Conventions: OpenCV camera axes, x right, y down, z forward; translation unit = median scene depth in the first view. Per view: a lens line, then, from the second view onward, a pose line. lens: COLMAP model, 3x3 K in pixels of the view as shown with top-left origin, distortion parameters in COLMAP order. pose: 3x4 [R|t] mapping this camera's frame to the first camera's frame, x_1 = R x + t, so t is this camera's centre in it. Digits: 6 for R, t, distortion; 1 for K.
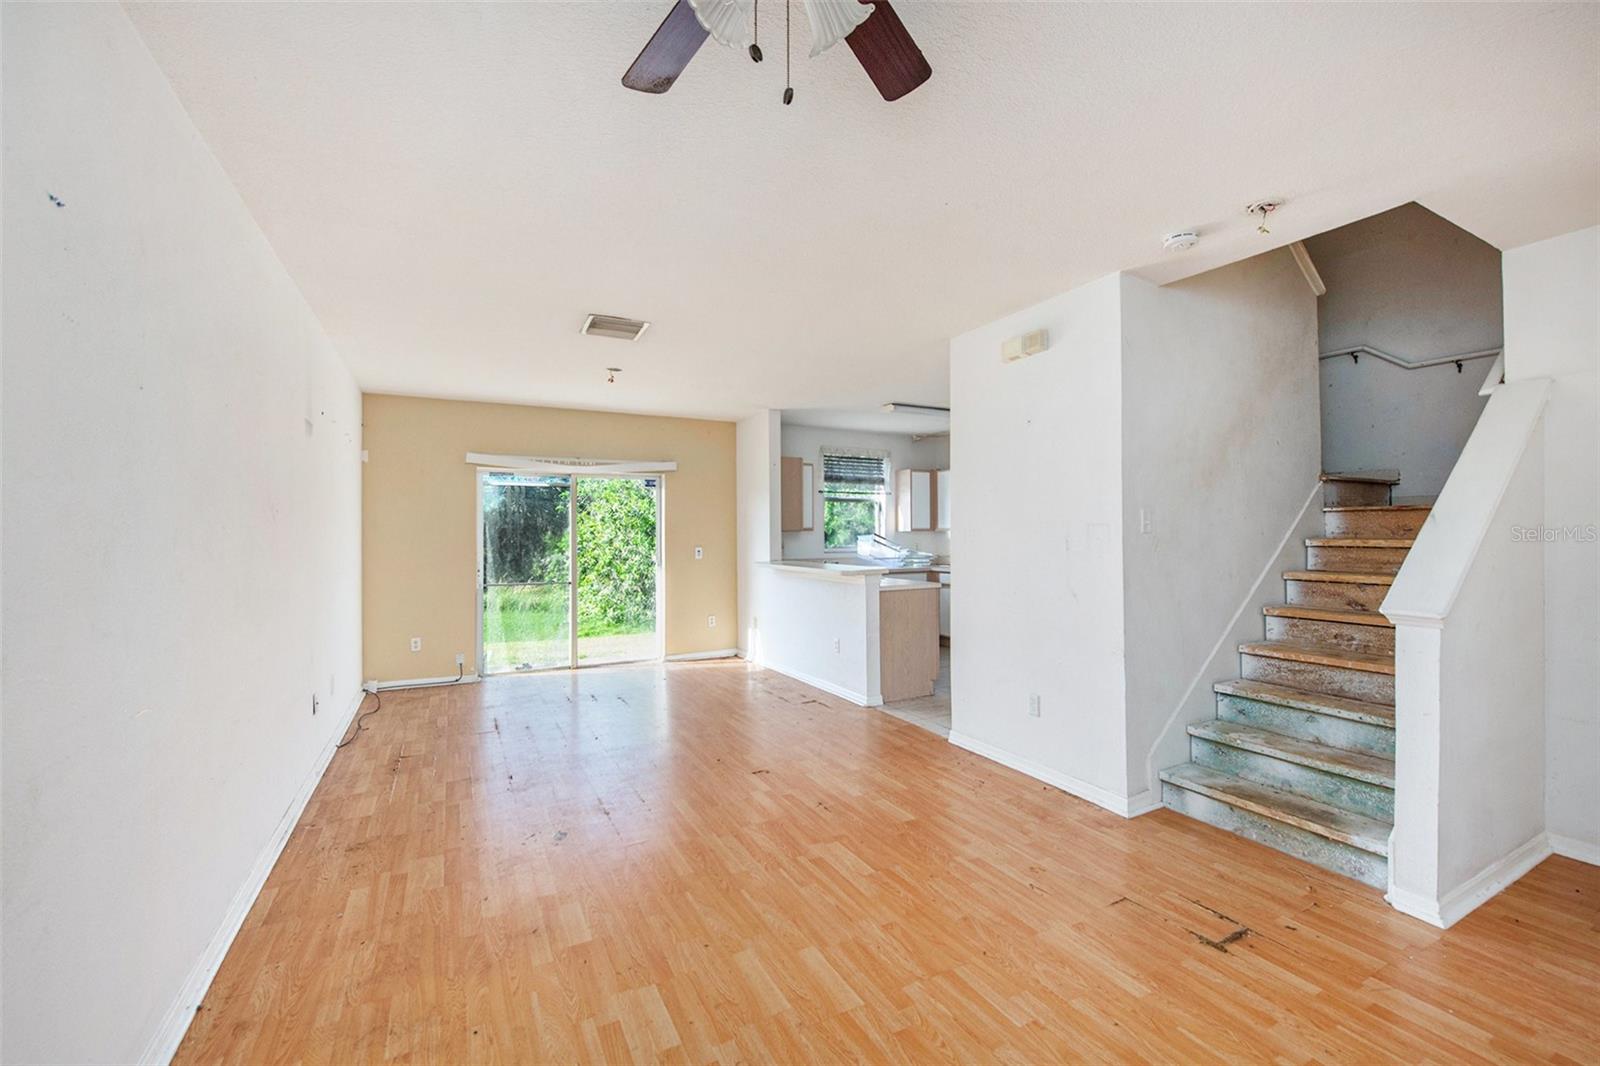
lens RADIAL K [[653.3, 0, 794.1], [0, 653.3, 530.3], [0, 0, 1]] dist [0.000527, -0.000331]
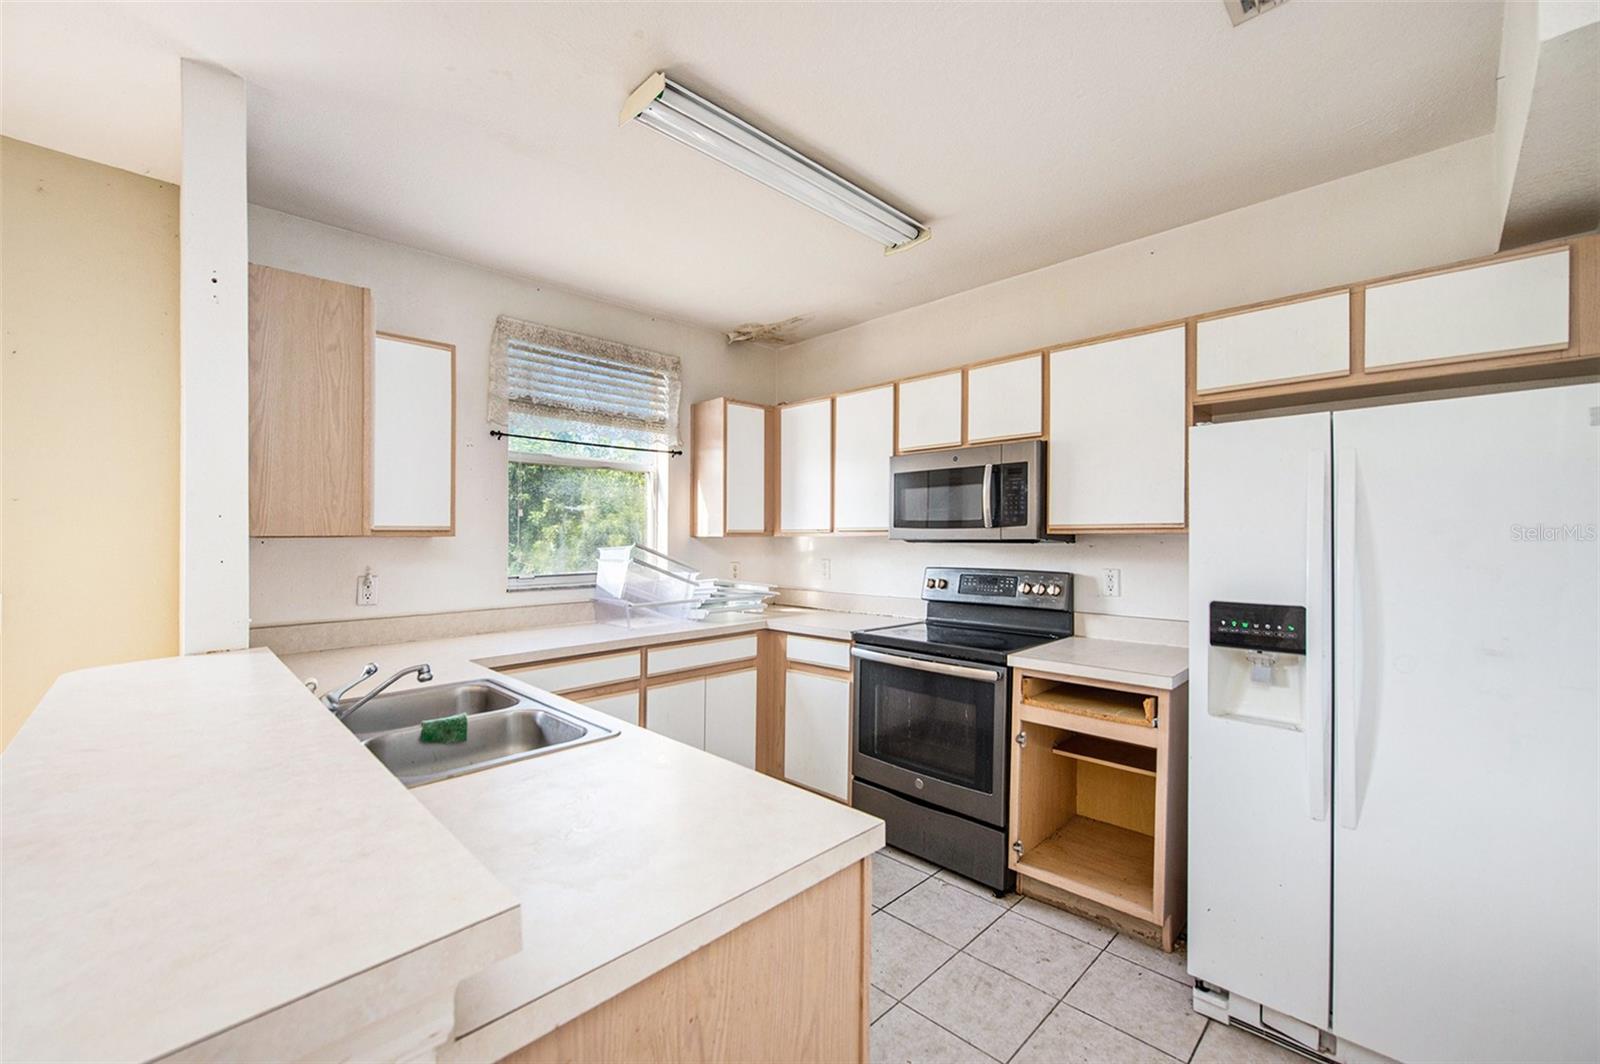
lens RADIAL K [[655.8, 0, 779.7], [0, 655.8, 534.7], [0, 0, 1]] dist [-0.014181, -0.001185]
pose [[0.964716, 0.008250, 0.263165, 0.219595], [-0.009426, 0.999950, 0.003204, -0.004726], [-0.263125, -0.005572, 0.964746, 1.245592]]
